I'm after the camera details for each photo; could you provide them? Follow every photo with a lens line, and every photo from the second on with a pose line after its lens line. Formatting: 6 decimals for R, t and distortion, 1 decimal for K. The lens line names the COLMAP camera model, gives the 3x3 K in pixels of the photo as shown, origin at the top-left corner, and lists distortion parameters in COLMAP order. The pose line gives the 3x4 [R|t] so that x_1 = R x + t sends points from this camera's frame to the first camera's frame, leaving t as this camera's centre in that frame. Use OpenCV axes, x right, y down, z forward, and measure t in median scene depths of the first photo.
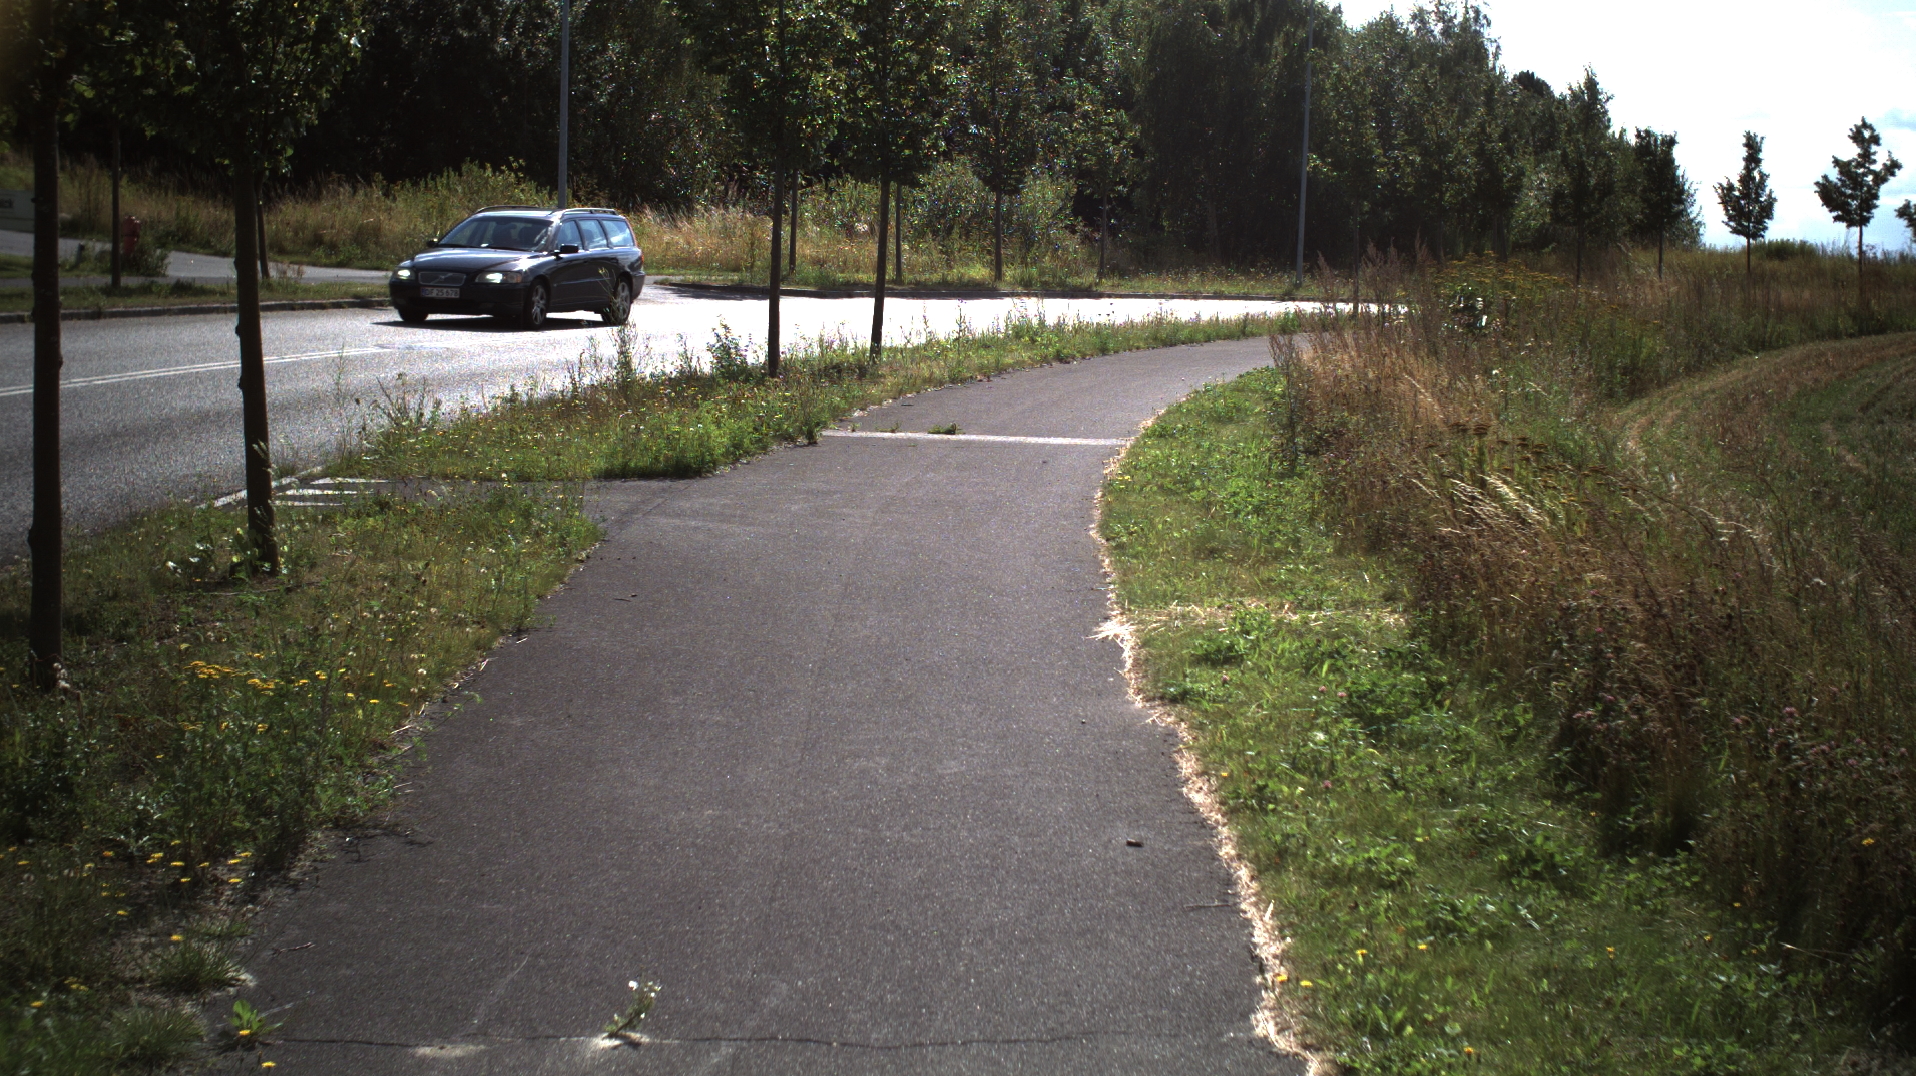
lens RADIAL K [[3398.6, 0, 958.0], [0, 3398.6, 538.0], [0, 0, 1]] dist [-0.291539, 0.323687]
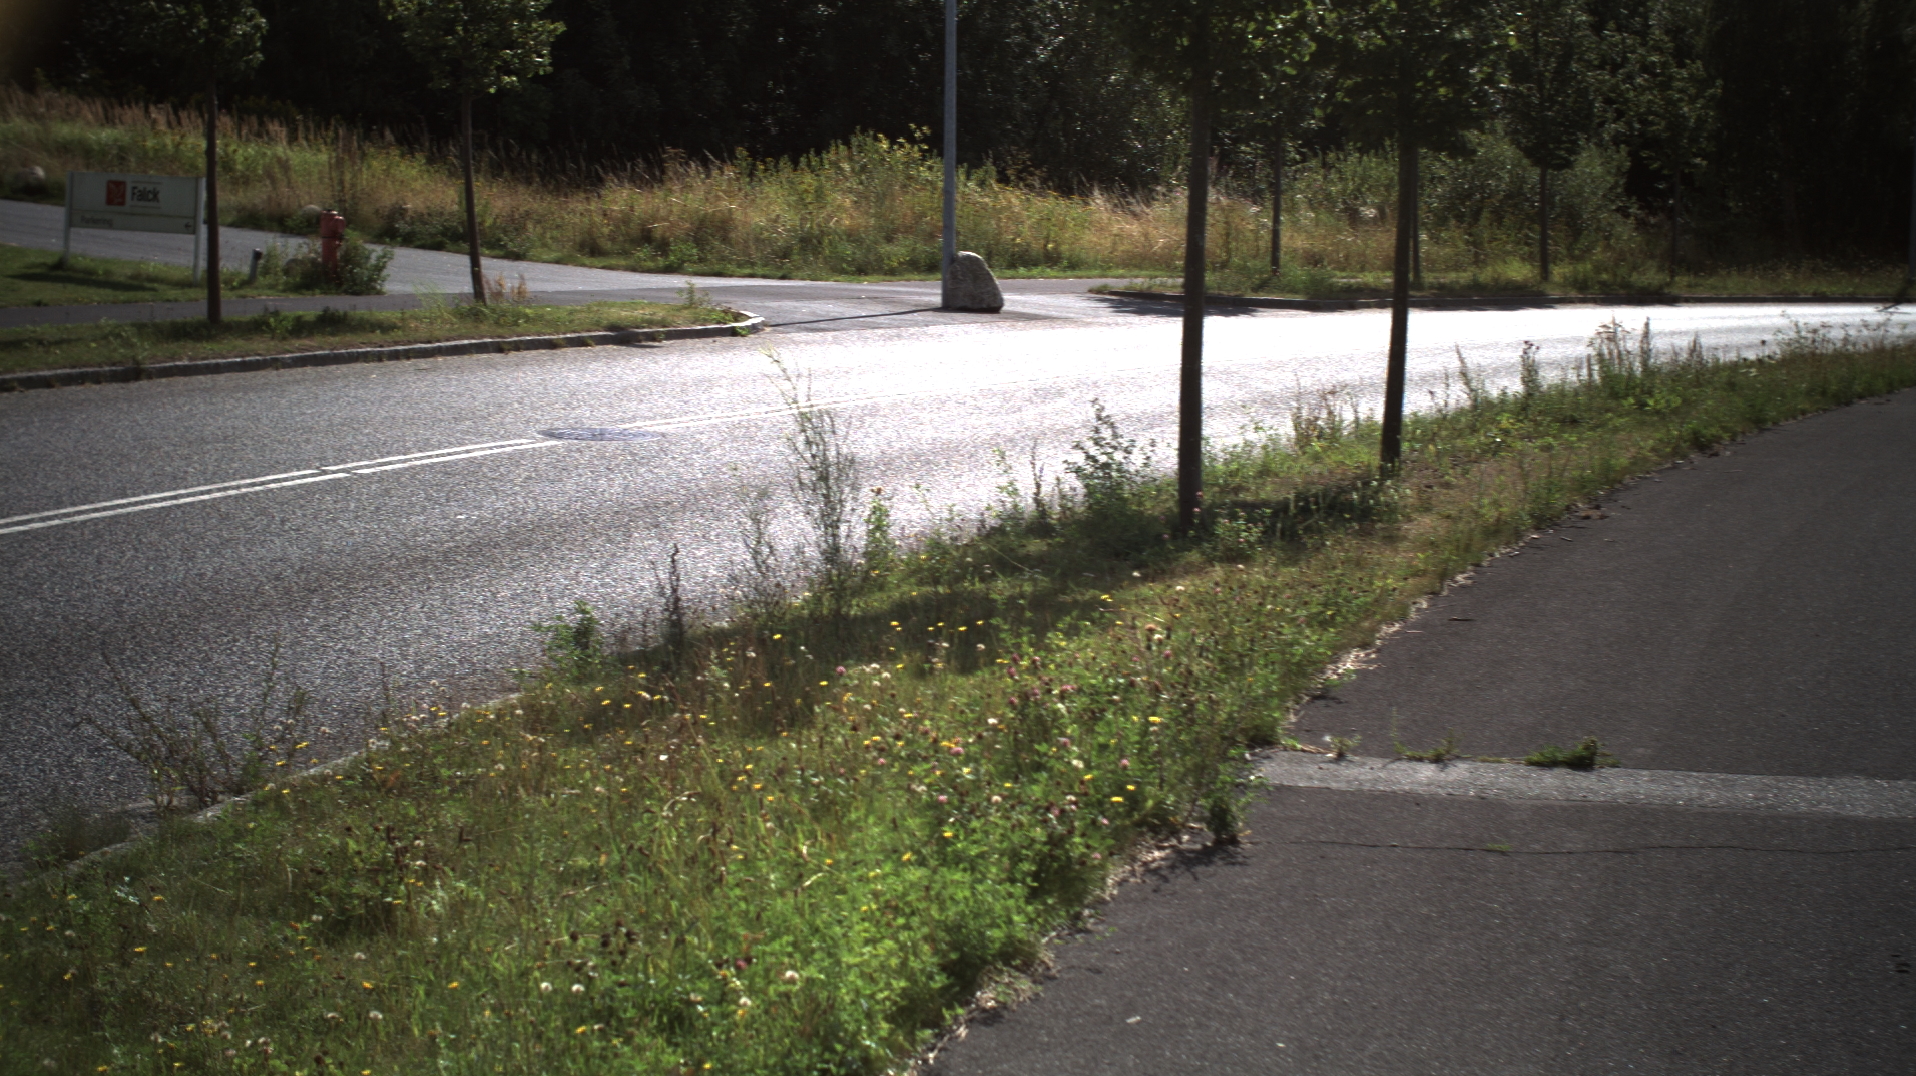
lens RADIAL K [[3398.6, 0, 958.0], [0, 3398.6, 538.0], [0, 0, 1]] dist [-0.291539, 0.323687]
pose [[0.988834, 0.001310, -0.149013, -0.006426], [-0.000351, 0.999979, 0.006457, -0.024109], [0.149018, -0.006333, 0.988814, 0.240192]]
